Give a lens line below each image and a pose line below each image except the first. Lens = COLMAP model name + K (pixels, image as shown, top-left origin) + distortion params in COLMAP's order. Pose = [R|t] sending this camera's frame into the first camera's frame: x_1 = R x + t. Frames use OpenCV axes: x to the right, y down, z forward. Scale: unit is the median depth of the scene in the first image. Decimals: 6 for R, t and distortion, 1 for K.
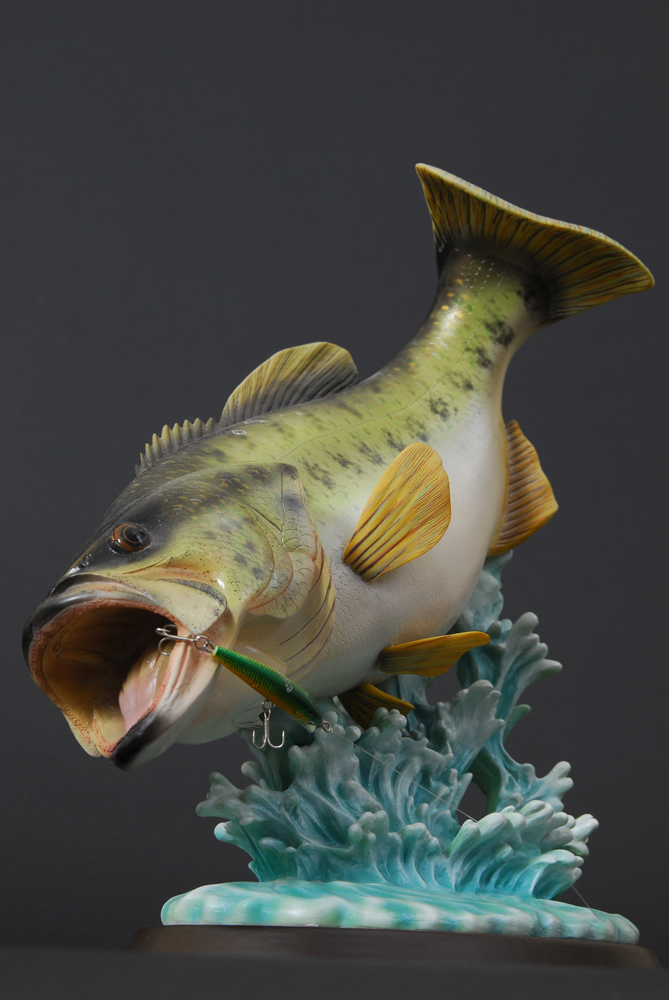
lens RADIAL K [[1937.5, 0, 334.5], [0, 1937.5, 500.0], [0, 0, 1]] dist [0.018053, 0.036860]
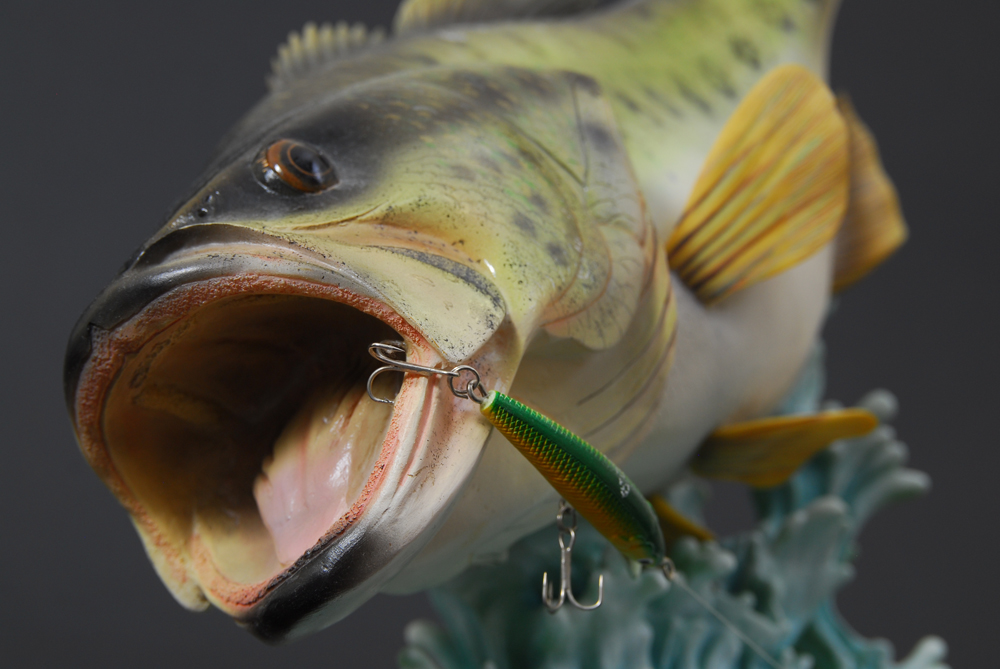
lens RADIAL K [[1761.7, 0, 500.0], [0, 1761.7, 334.5], [0, 0, 1]] dist [-0.148128, 0.087567]
pose [[0.986565, 0.060952, 0.151574, -0.120841], [-0.058428, 0.998070, -0.021050, 0.068672], [-0.152565, 0.011911, 0.988222, 0.560046]]
